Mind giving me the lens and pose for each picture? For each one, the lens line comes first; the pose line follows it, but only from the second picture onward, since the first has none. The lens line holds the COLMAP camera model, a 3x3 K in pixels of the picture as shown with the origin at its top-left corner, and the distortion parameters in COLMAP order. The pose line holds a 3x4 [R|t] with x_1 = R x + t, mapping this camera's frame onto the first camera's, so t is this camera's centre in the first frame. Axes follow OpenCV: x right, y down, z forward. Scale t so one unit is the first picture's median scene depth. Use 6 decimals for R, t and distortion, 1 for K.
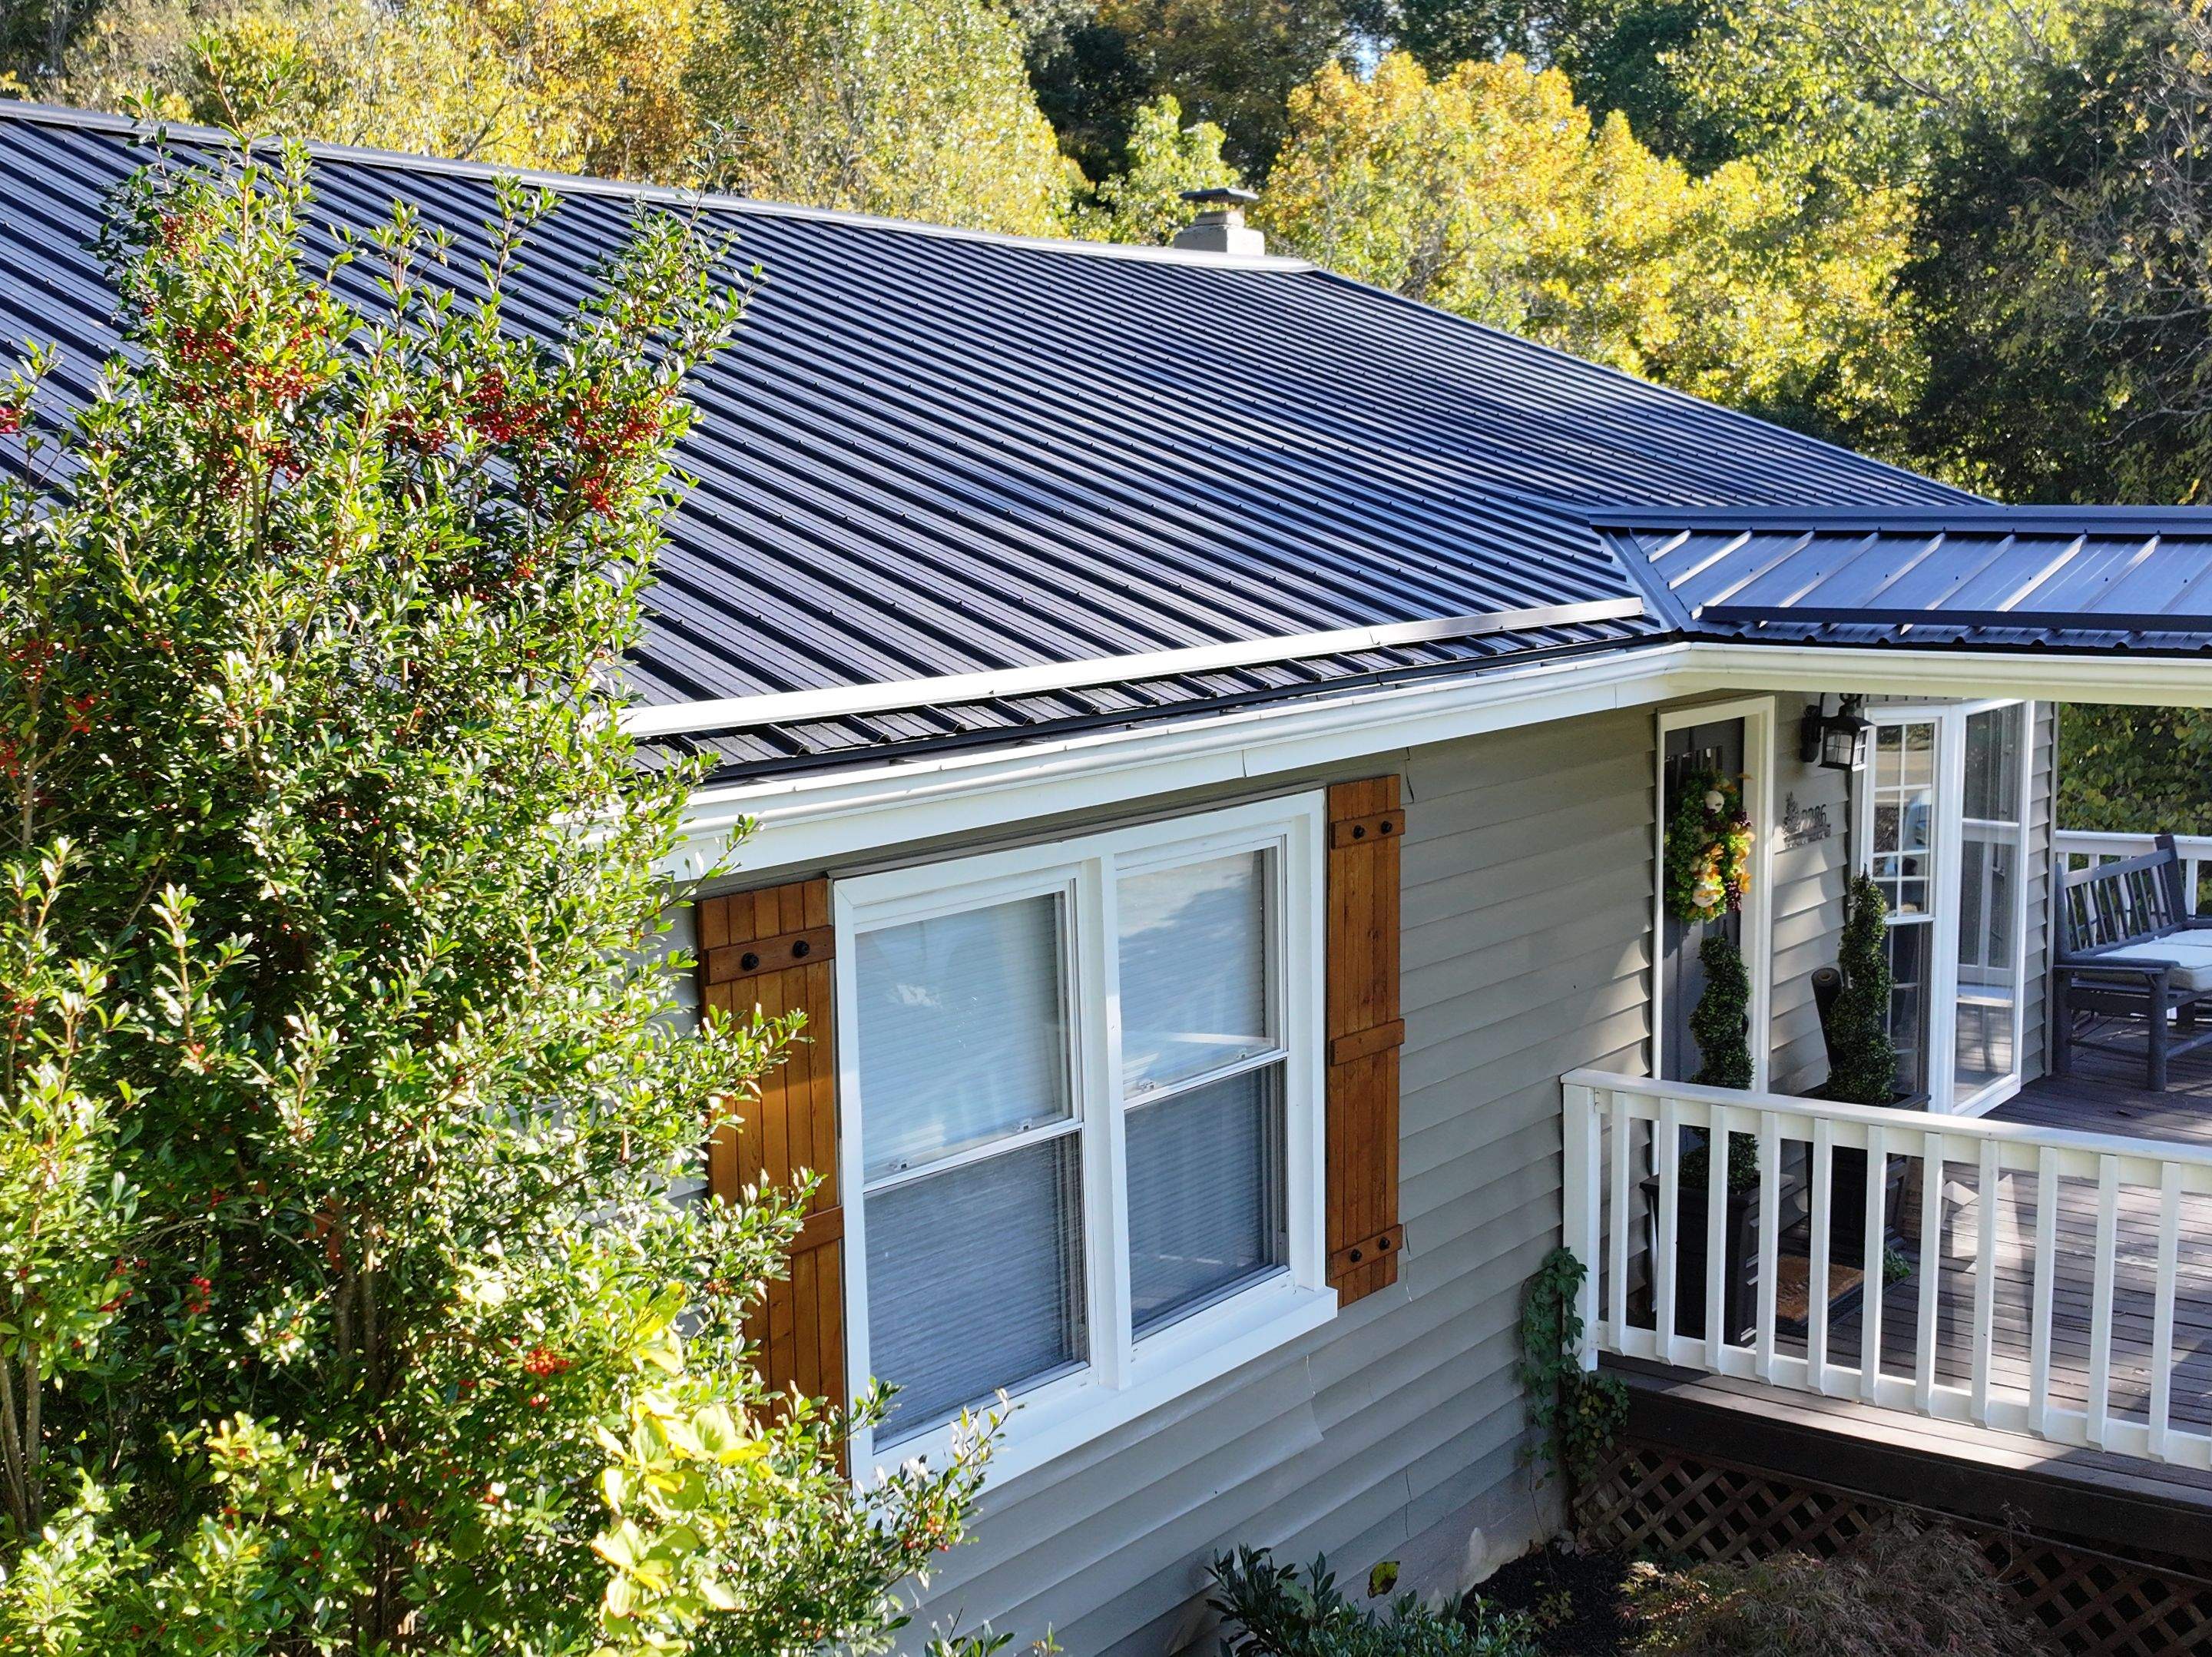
lens RADIAL K [[2555.7, 0, 1106.0], [0, 2555.7, 828.5], [0, 0, 1]] dist [0.007061, 0.012511]
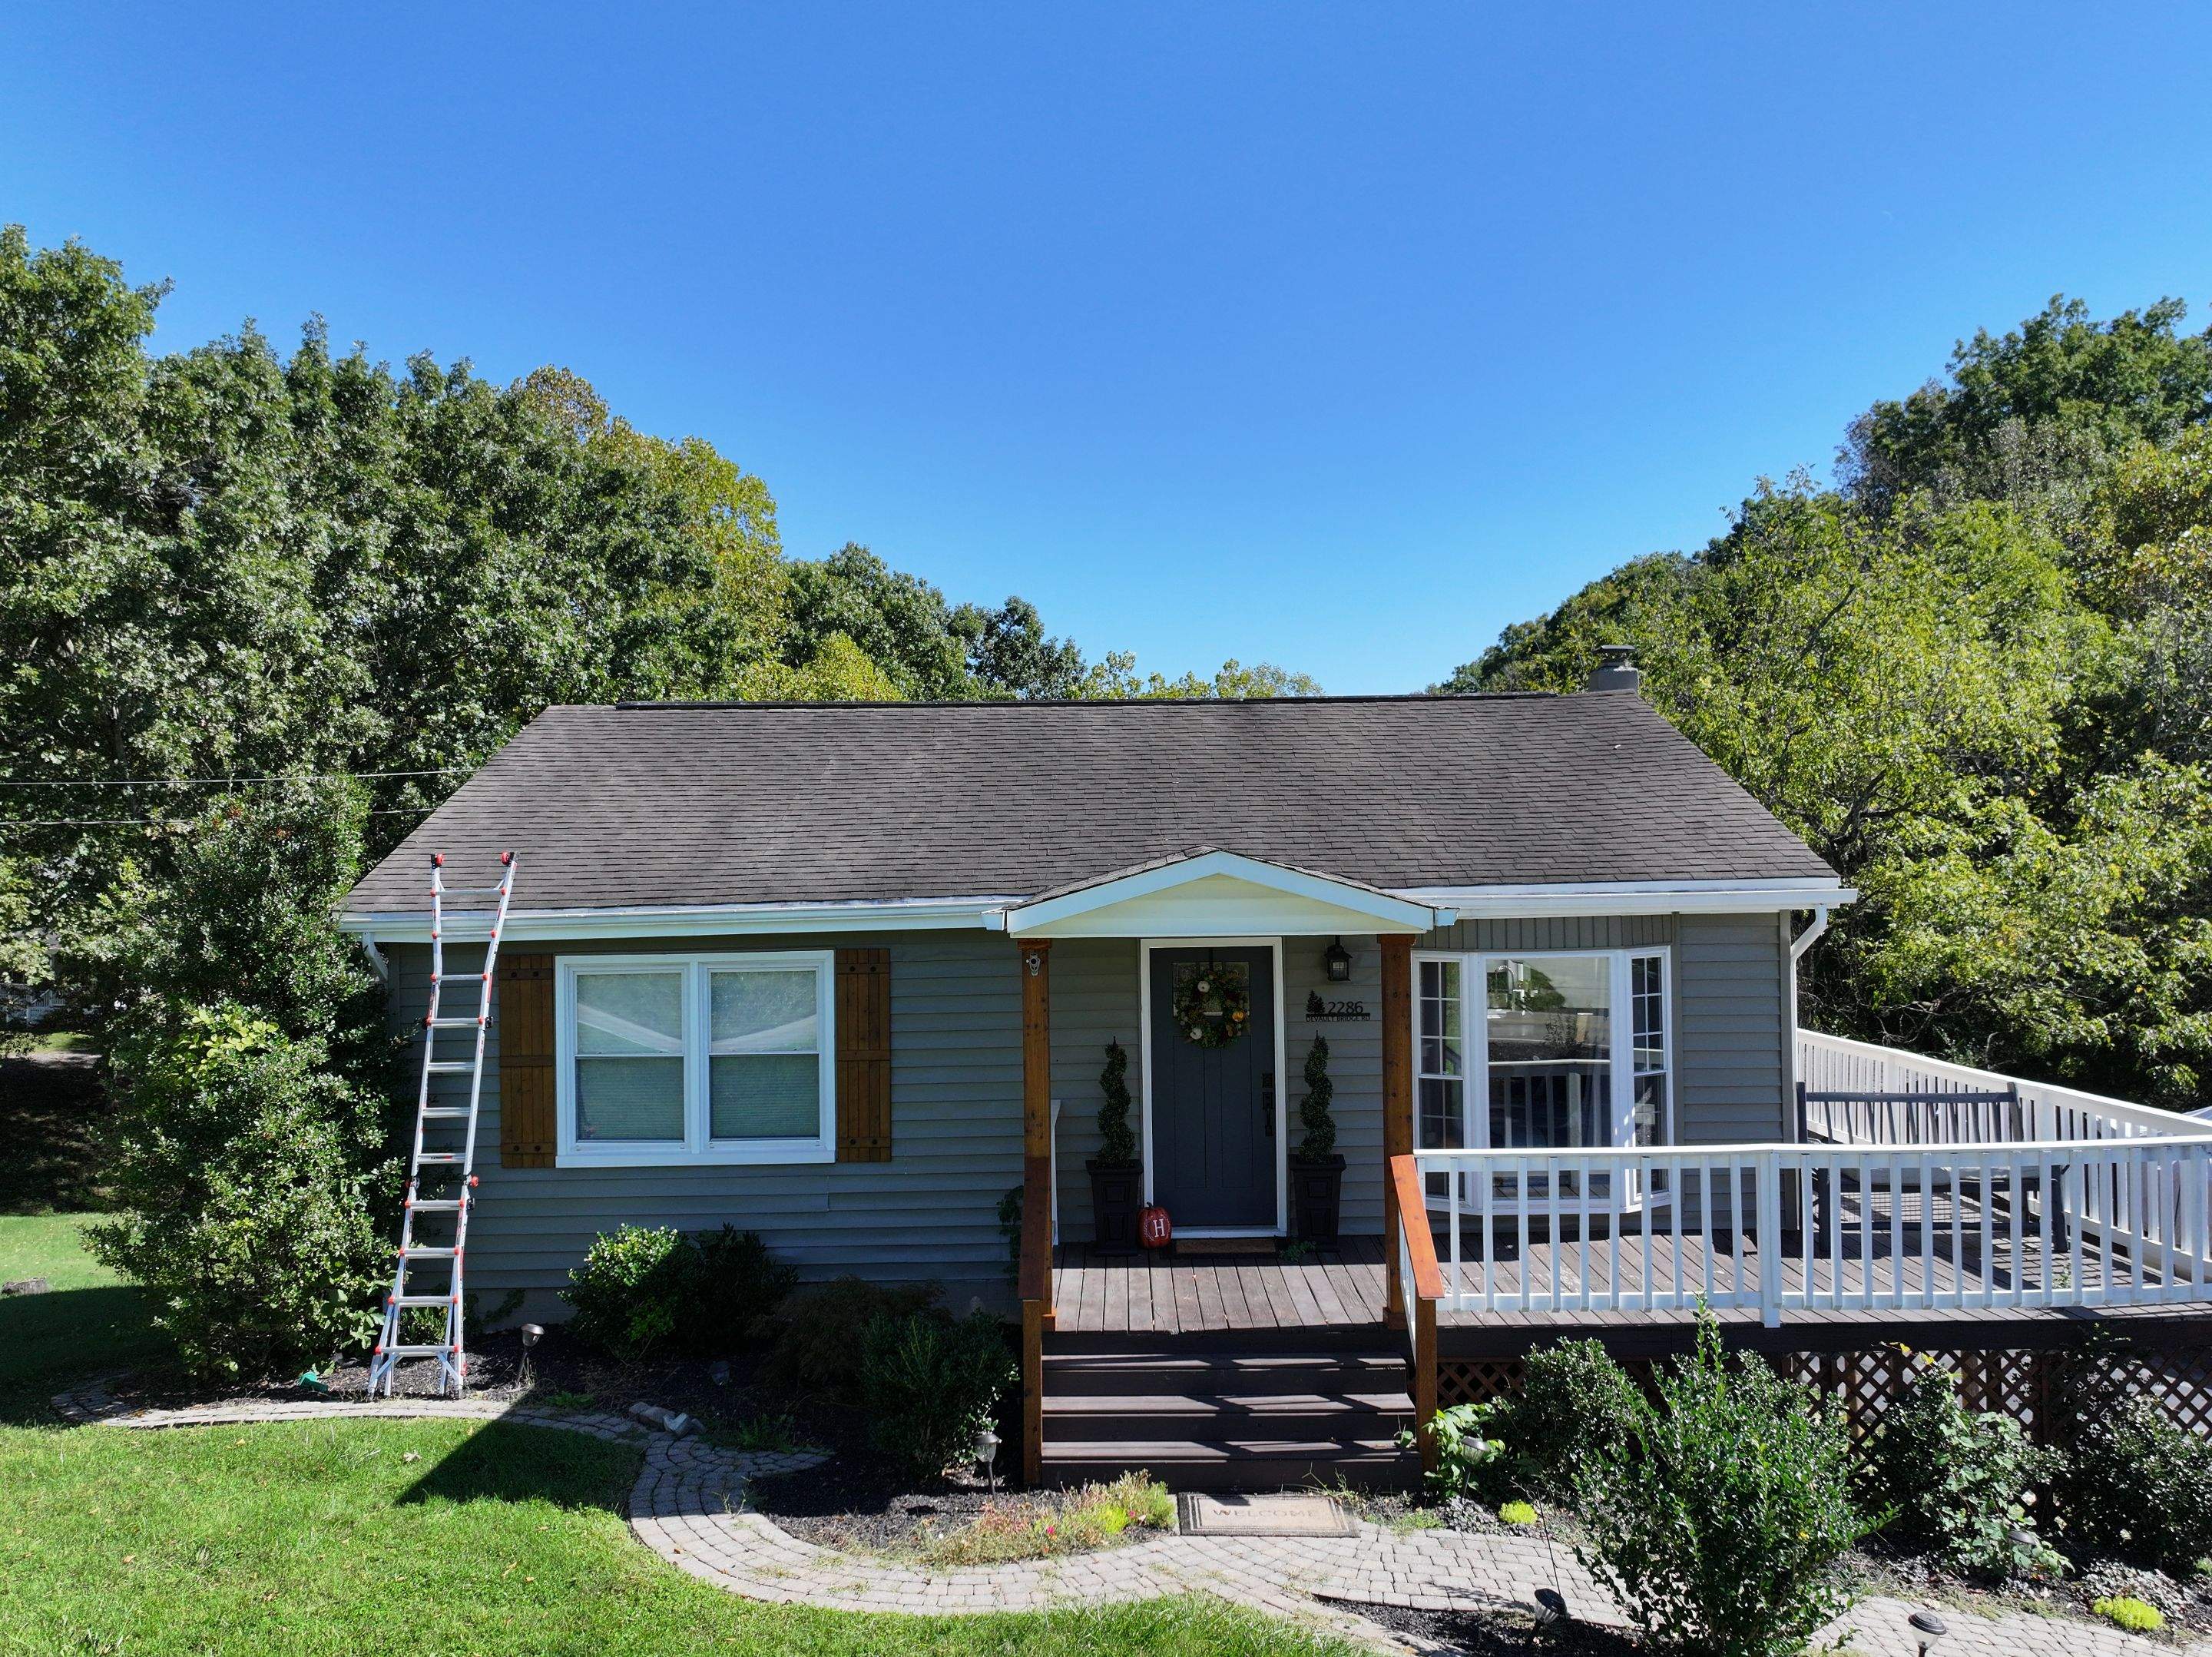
lens RADIAL K [[1768.3, 0, 1106.0], [0, 1768.3, 828.5], [0, 0, 1]] dist [0.009666, -0.006914]
pose [[0.597426, -0.007442, -0.801889, 1.646814], [-0.093106, 0.992551, -0.078577, -0.022376], [0.796501, 0.121605, 0.592283, 0.145021]]
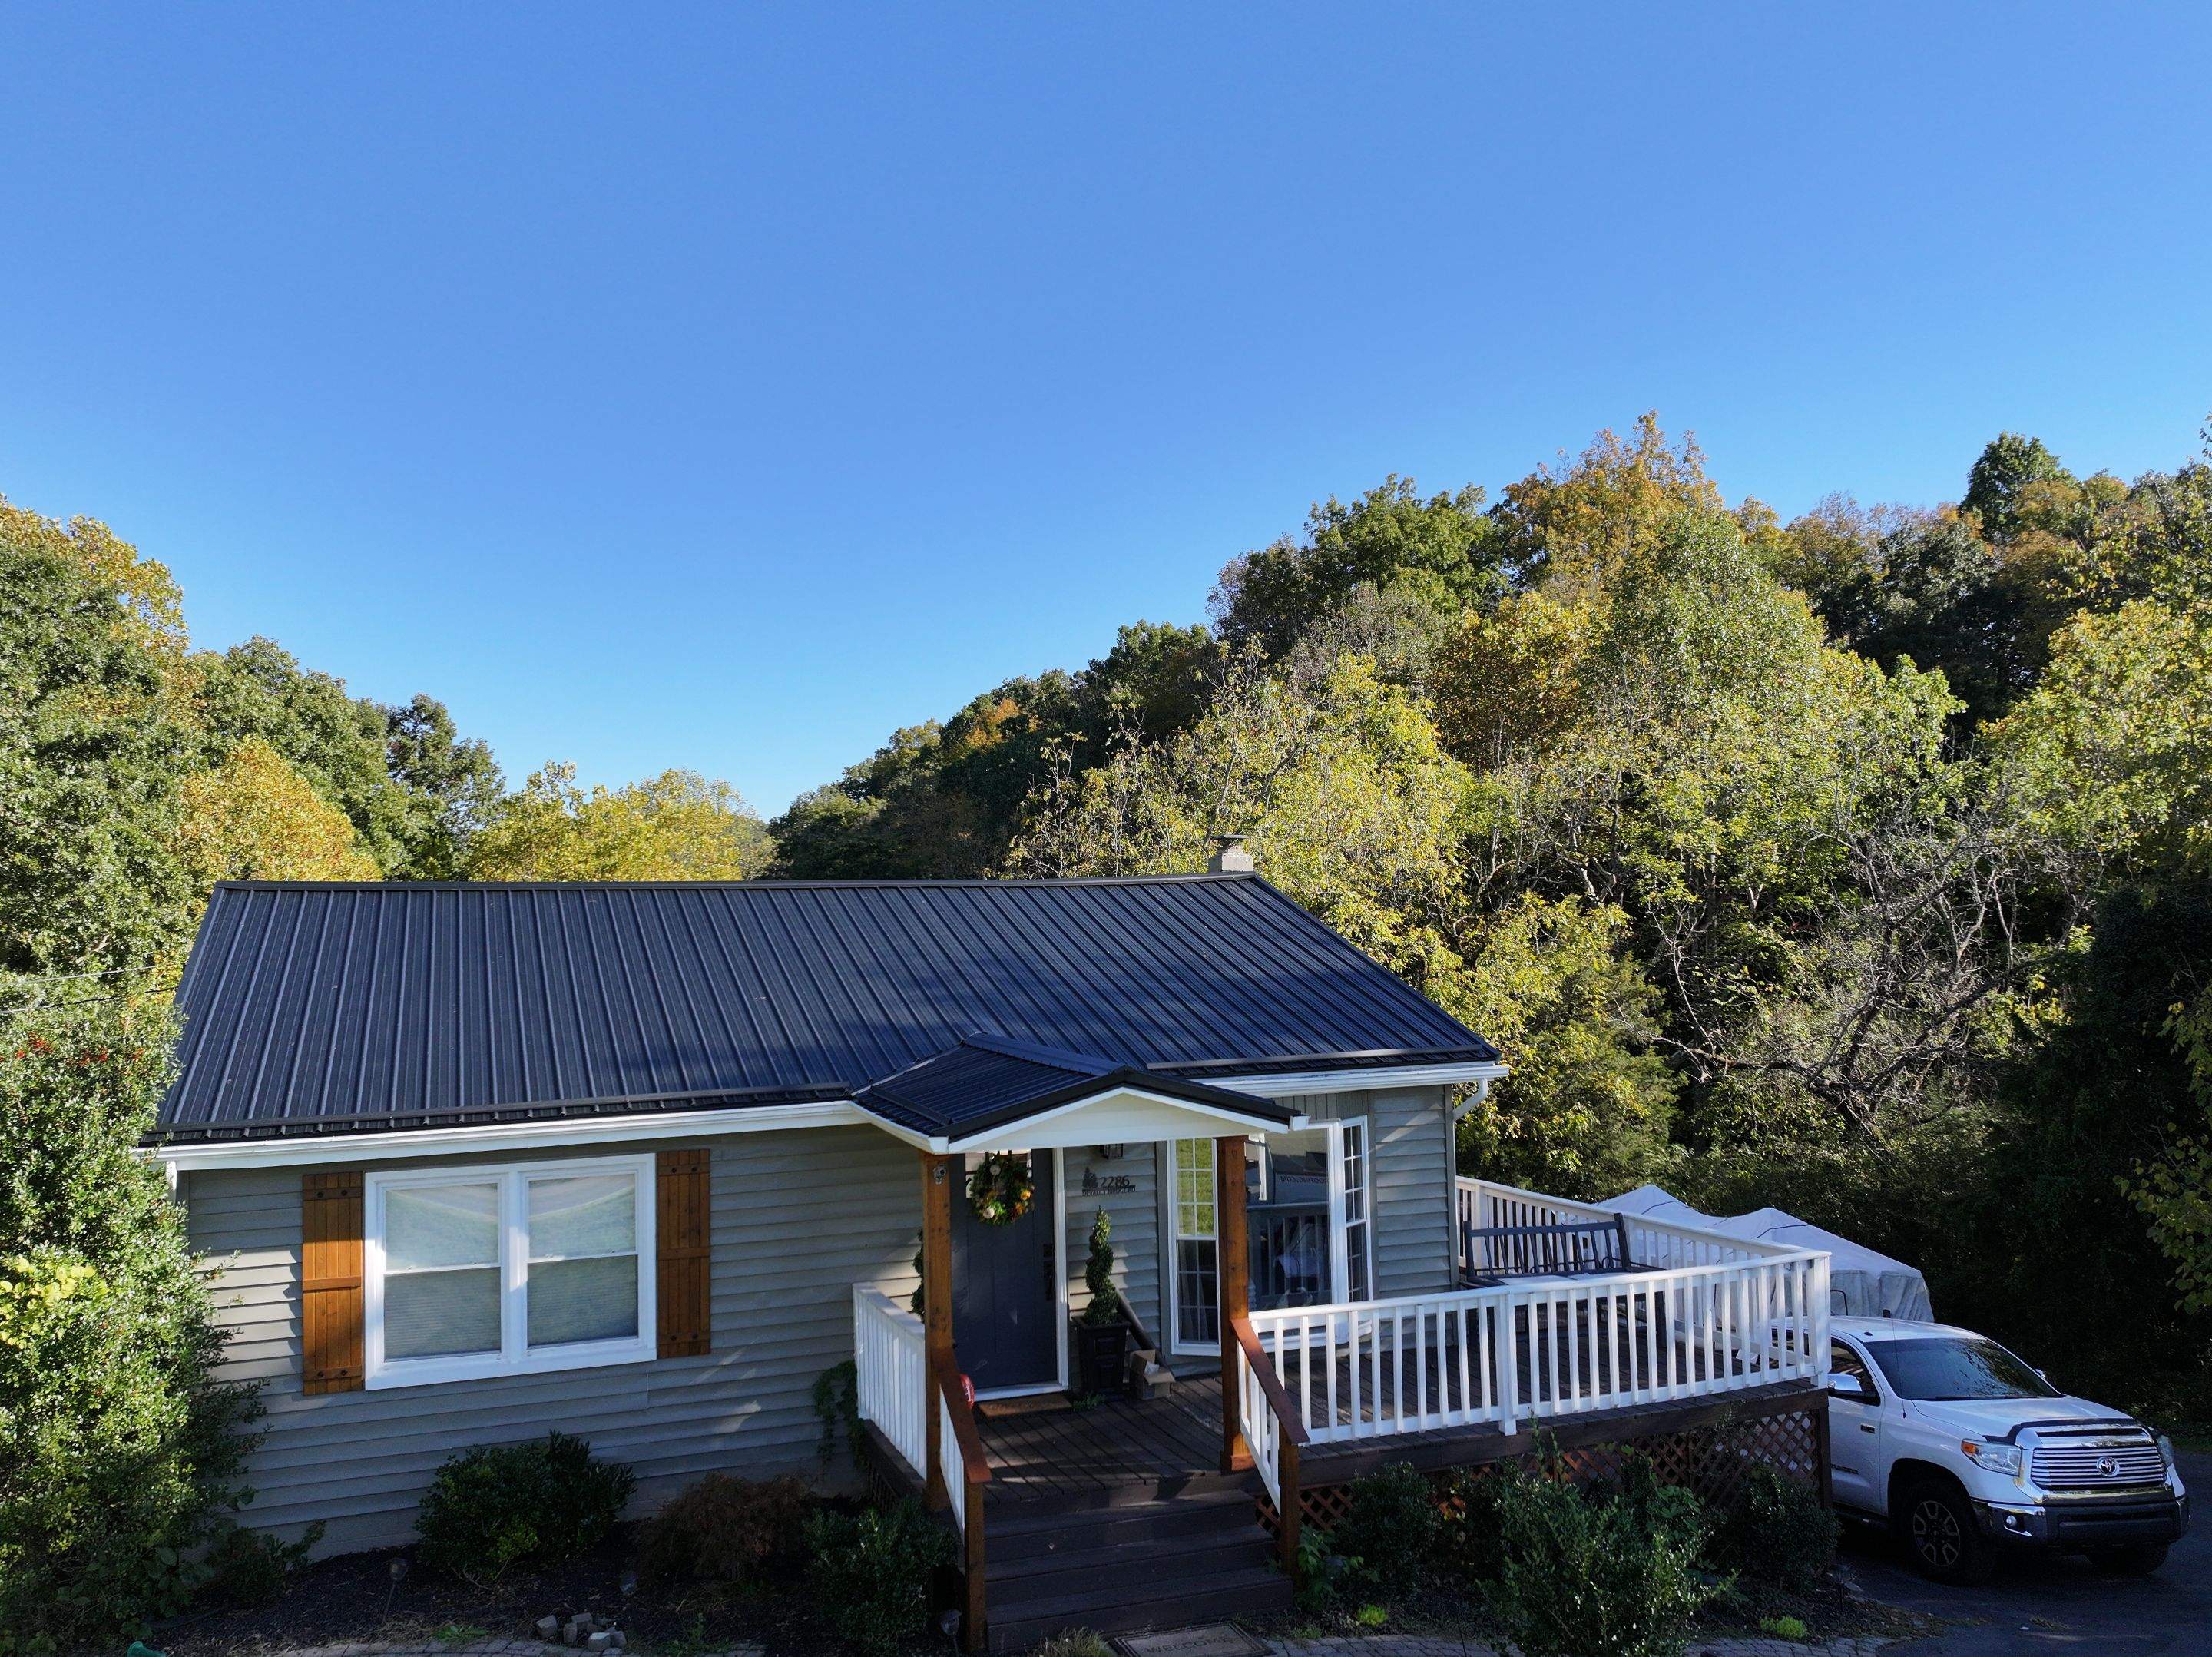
lens RADIAL K [[1768.3, 0, 1106.0], [0, 1768.3, 828.5], [0, 0, 1]] dist [0.009666, -0.006914]
pose [[0.838091, -0.038467, -0.544173, 1.477866], [-0.056702, 0.985966, -0.157024, -0.084981], [0.542576, 0.162456, 0.824147, -0.323997]]
